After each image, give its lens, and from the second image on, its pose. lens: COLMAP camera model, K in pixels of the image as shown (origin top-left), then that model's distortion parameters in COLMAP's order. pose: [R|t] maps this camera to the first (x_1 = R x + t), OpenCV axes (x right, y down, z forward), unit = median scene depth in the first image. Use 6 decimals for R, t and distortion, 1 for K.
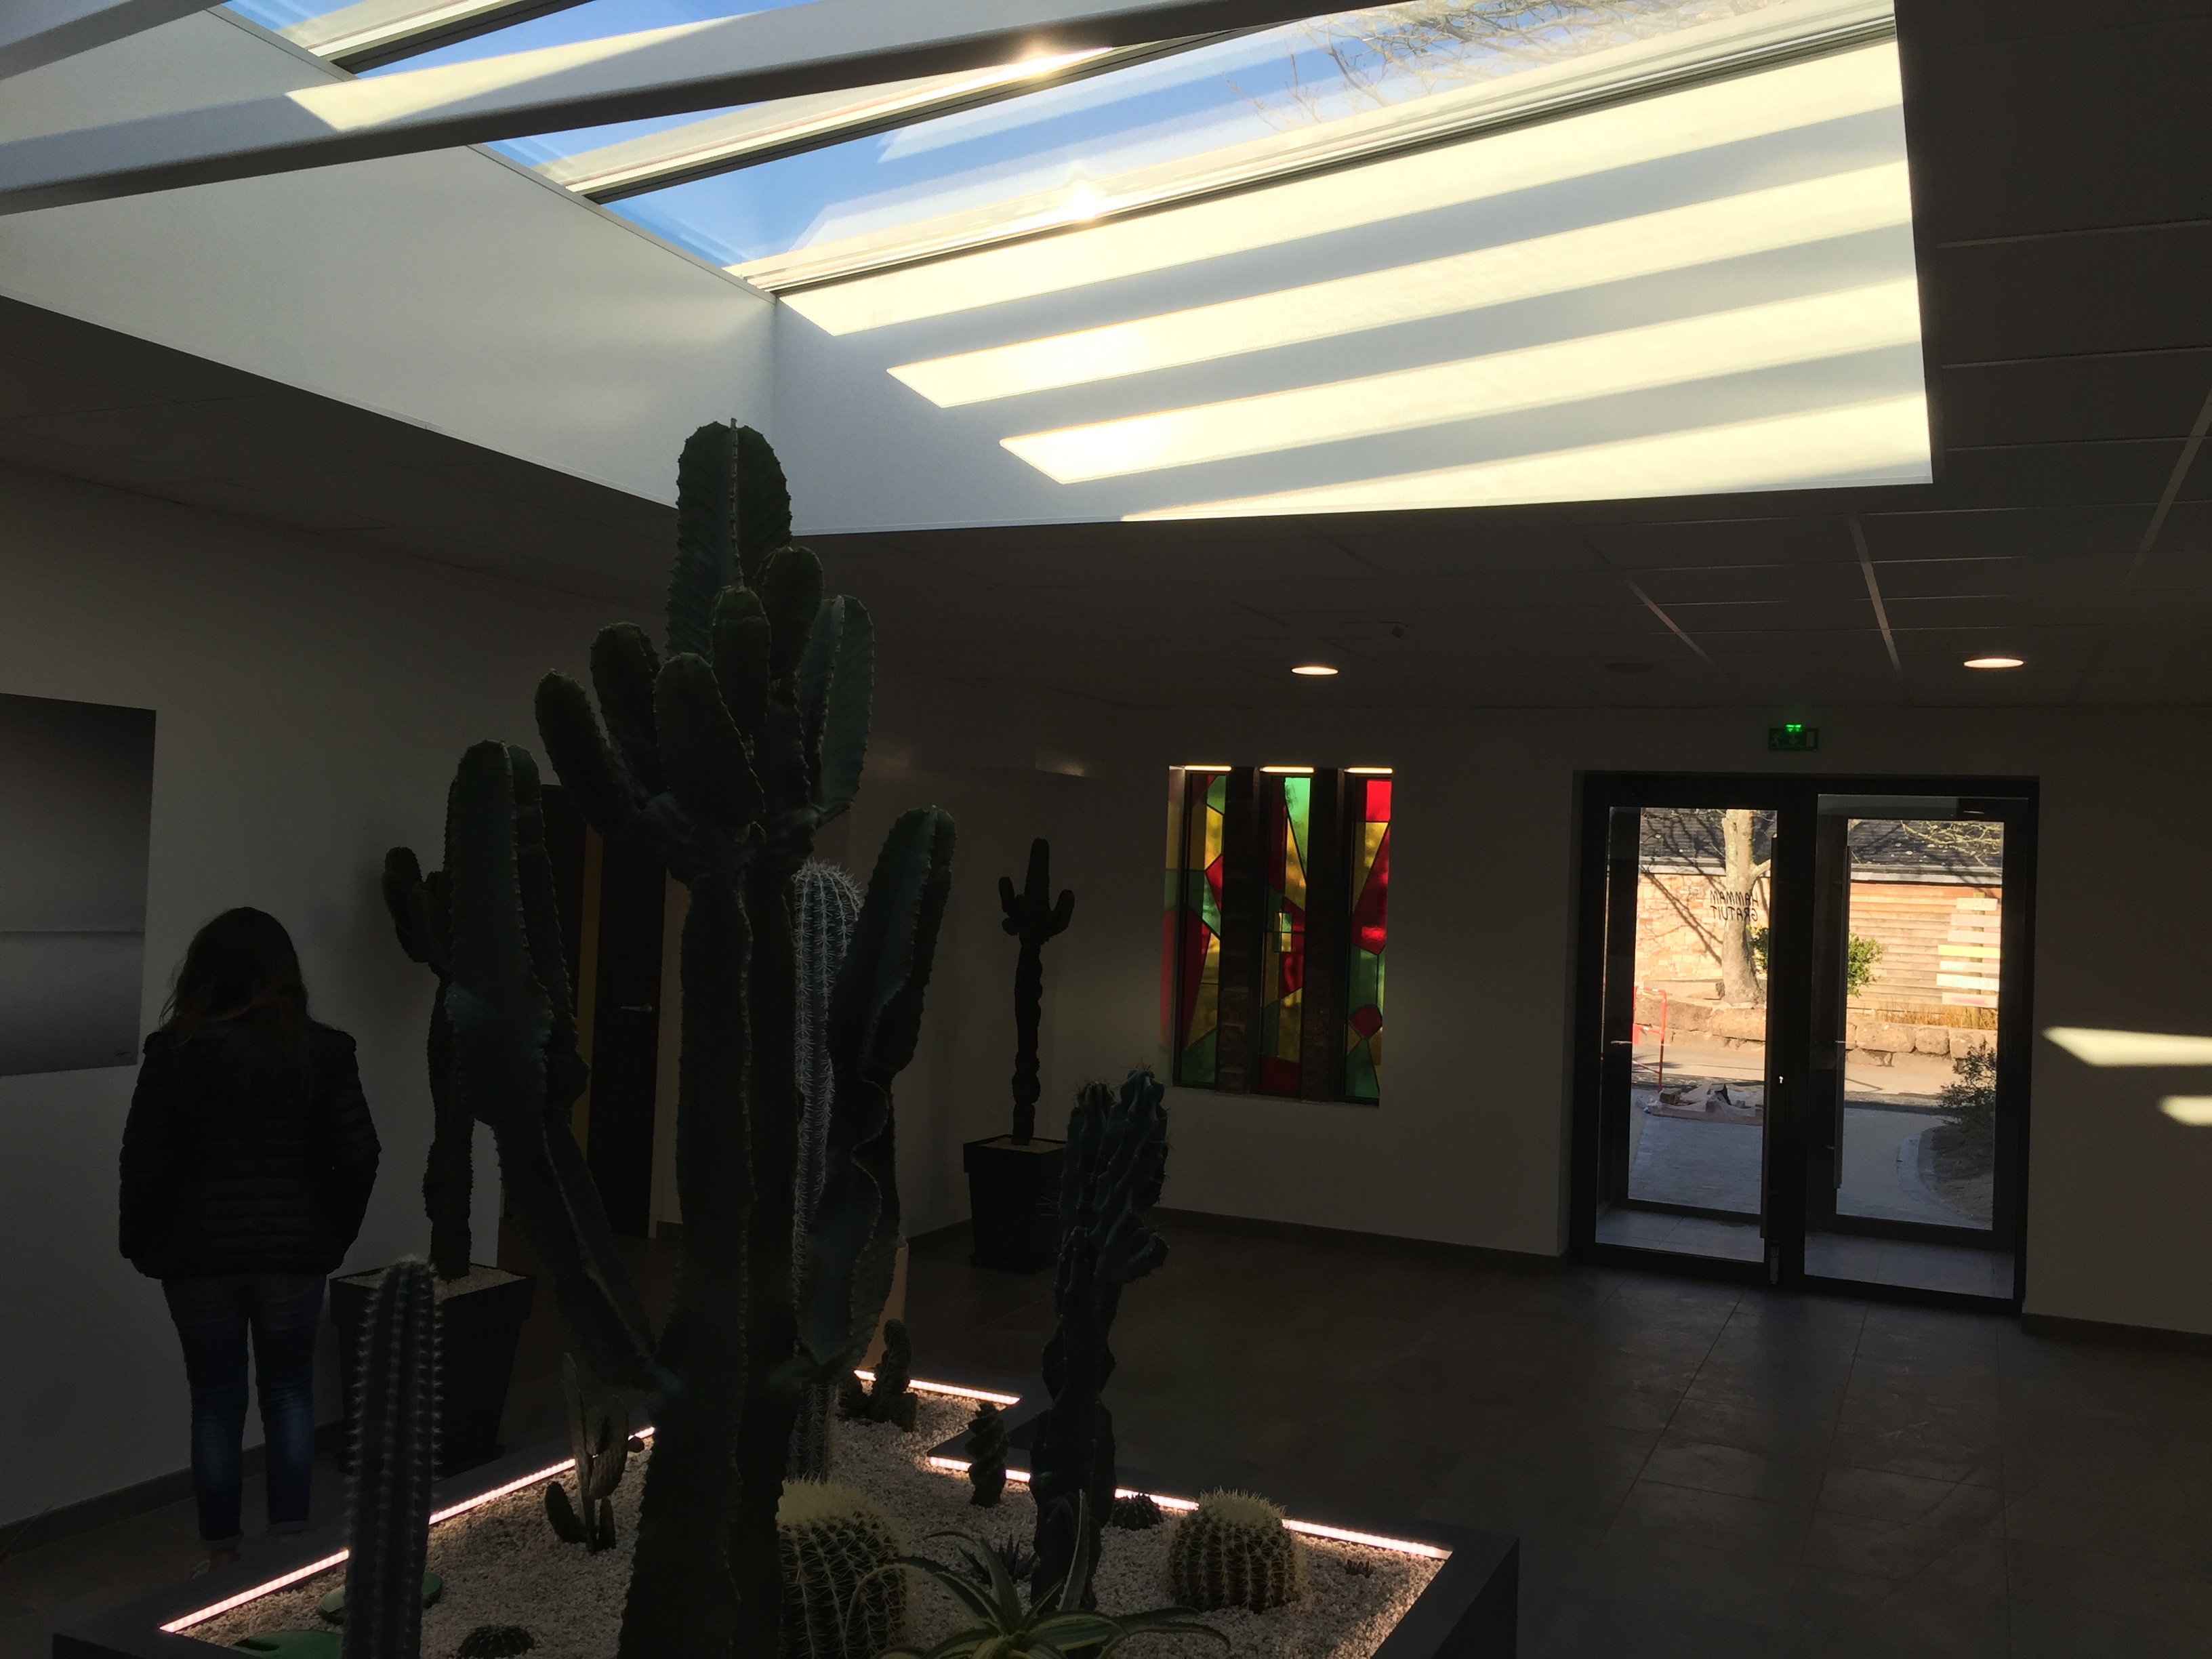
lens RADIAL K [[1876.7, 0, 1098.9], [0, 1876.7, 832.9], [0, 0, 1]] dist [0.056437, -0.009304]
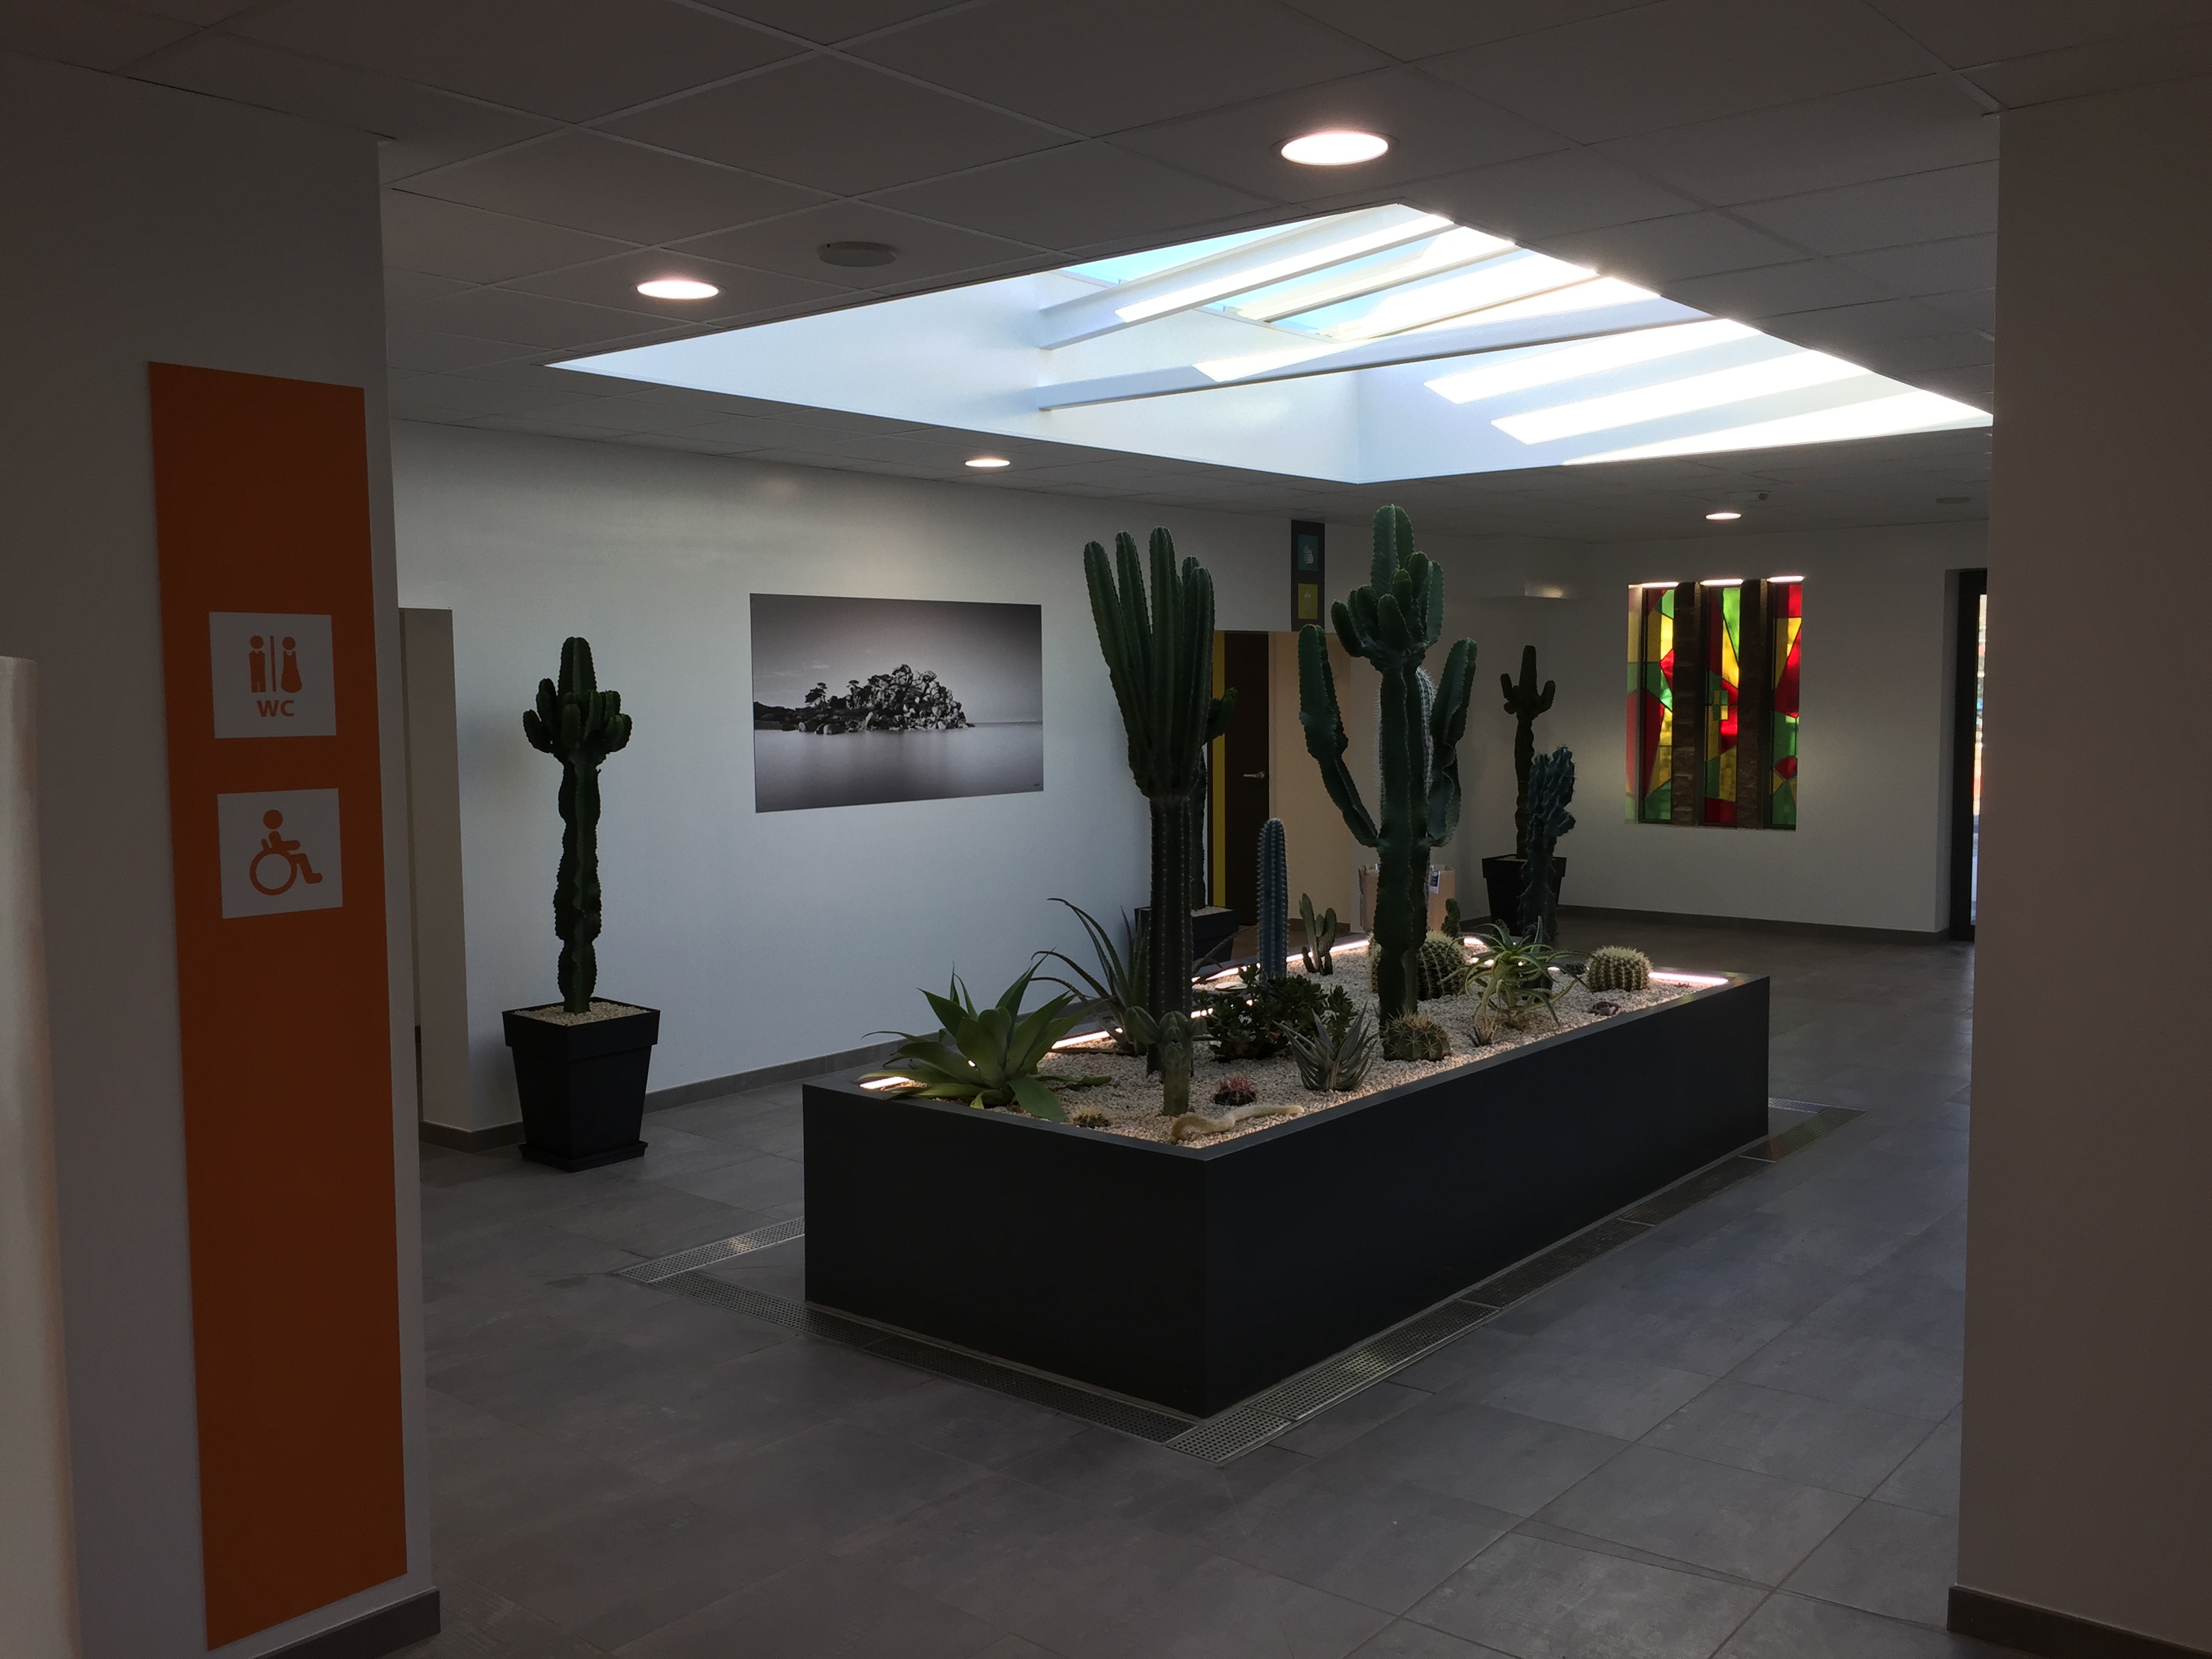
lens RADIAL K [[1876.7, 0, 1098.9], [0, 1876.7, 832.9], [0, 0, 1]] dist [0.056437, -0.009304]
pose [[0.963608, -0.028879, -0.265756, 0.063980], [0.054694, 0.994416, 0.090257, -0.005509], [0.261666, -0.101508, 0.959806, -1.023000]]
